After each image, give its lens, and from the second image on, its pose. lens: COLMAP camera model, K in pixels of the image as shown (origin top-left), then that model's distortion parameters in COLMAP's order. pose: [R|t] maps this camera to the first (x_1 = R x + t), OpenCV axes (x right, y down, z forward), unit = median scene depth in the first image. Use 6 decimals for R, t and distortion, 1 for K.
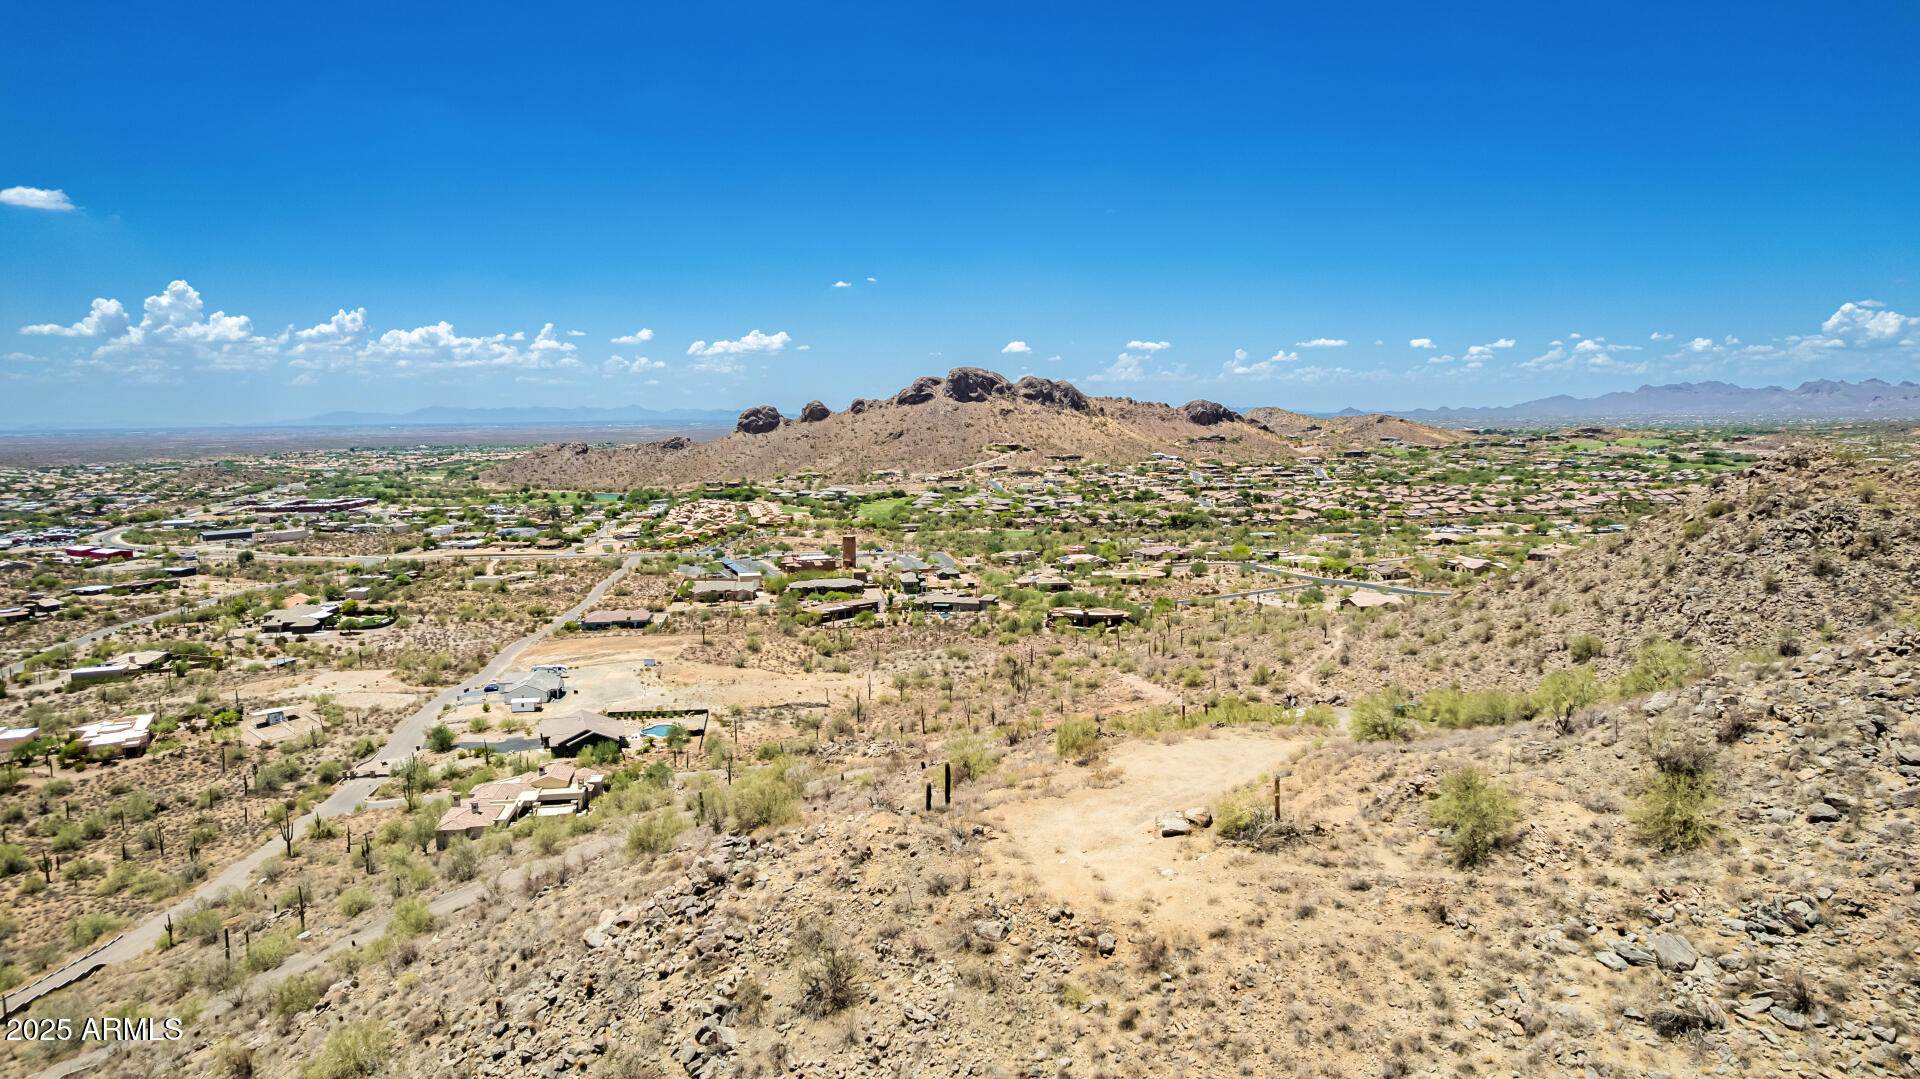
lens RADIAL K [[1240.0, 0, 933.0], [0, 1240.0, 540.1], [0, 0, 1]] dist [-0.001220, 0.002363]
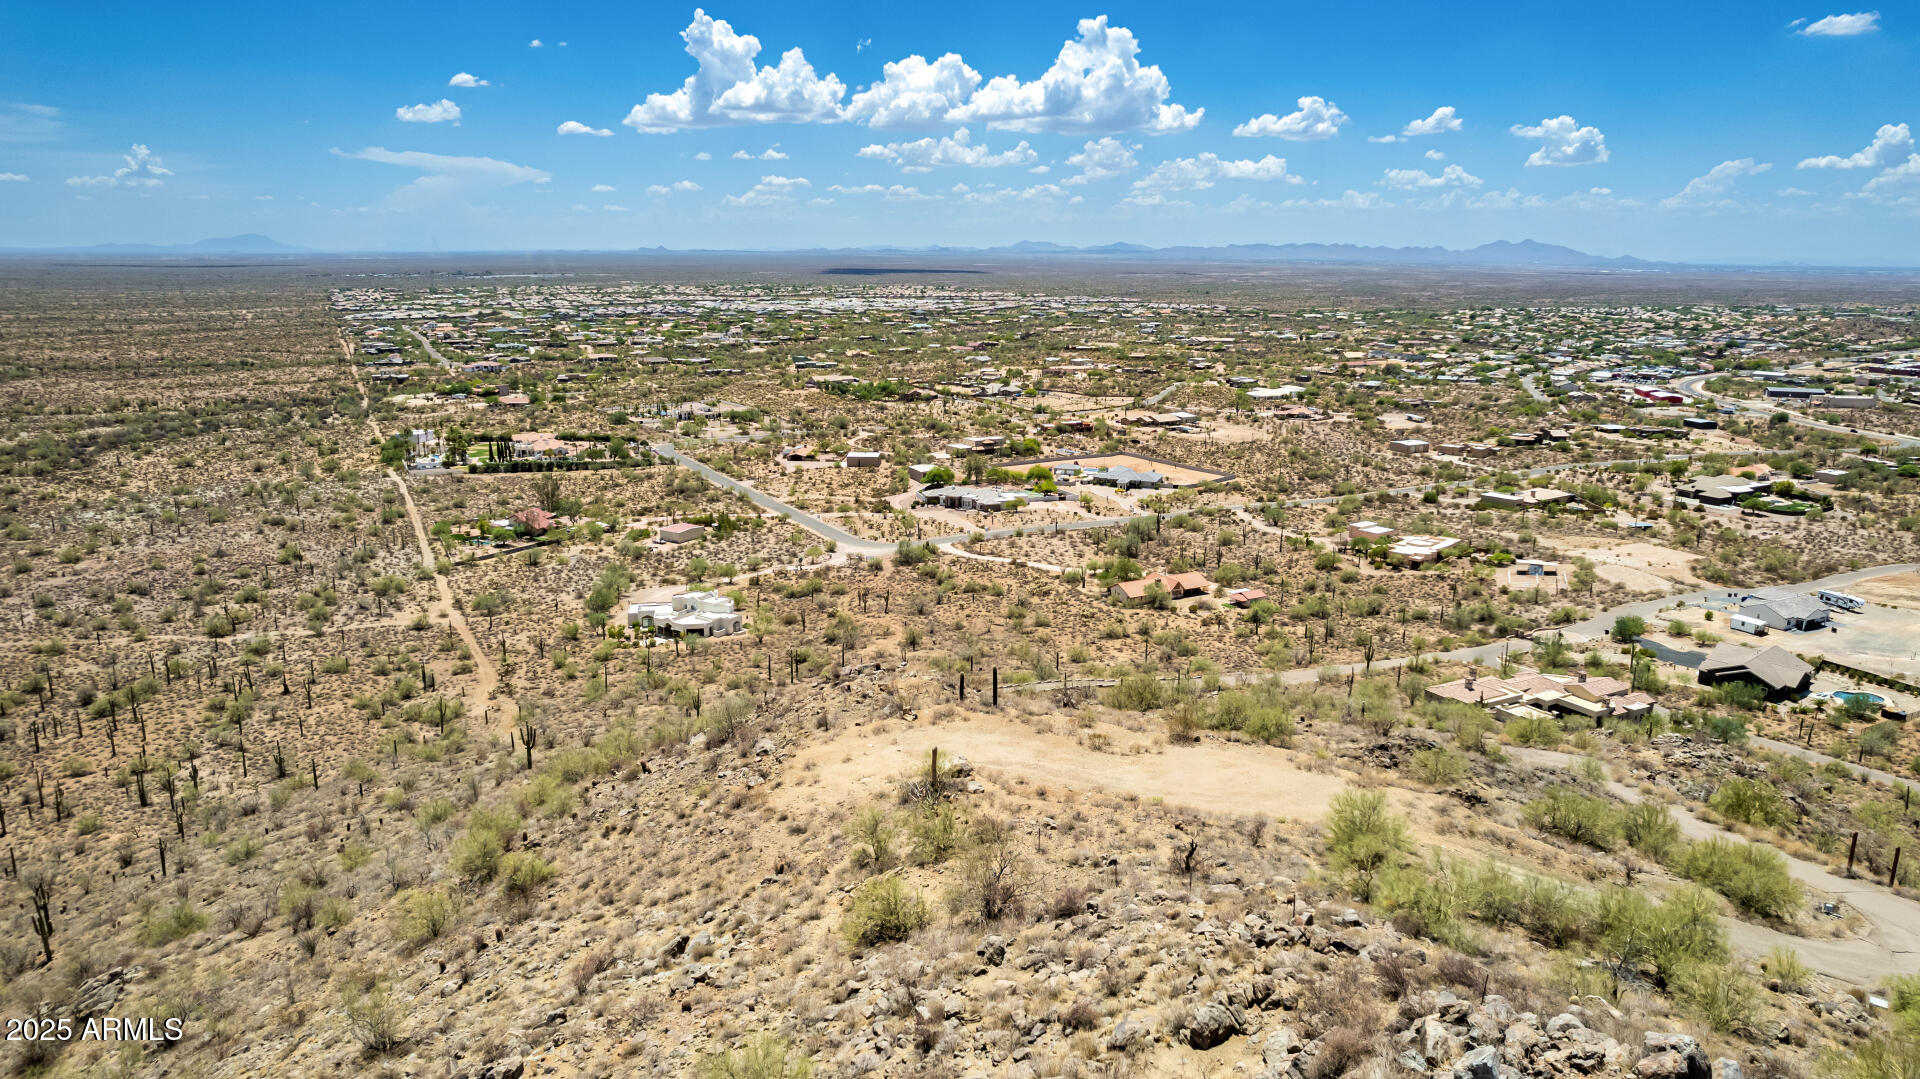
lens RADIAL K [[1299.1, 0, 980.6], [0, 1299.1, 537.0], [0, 0, 1]] dist [-0.089317, 0.090281]
pose [[0.340260, 0.223540, -0.913375, 0.127198], [-0.107511, 0.974211, 0.198378, -0.021183], [0.934165, 0.030698, 0.355518, 0.063328]]
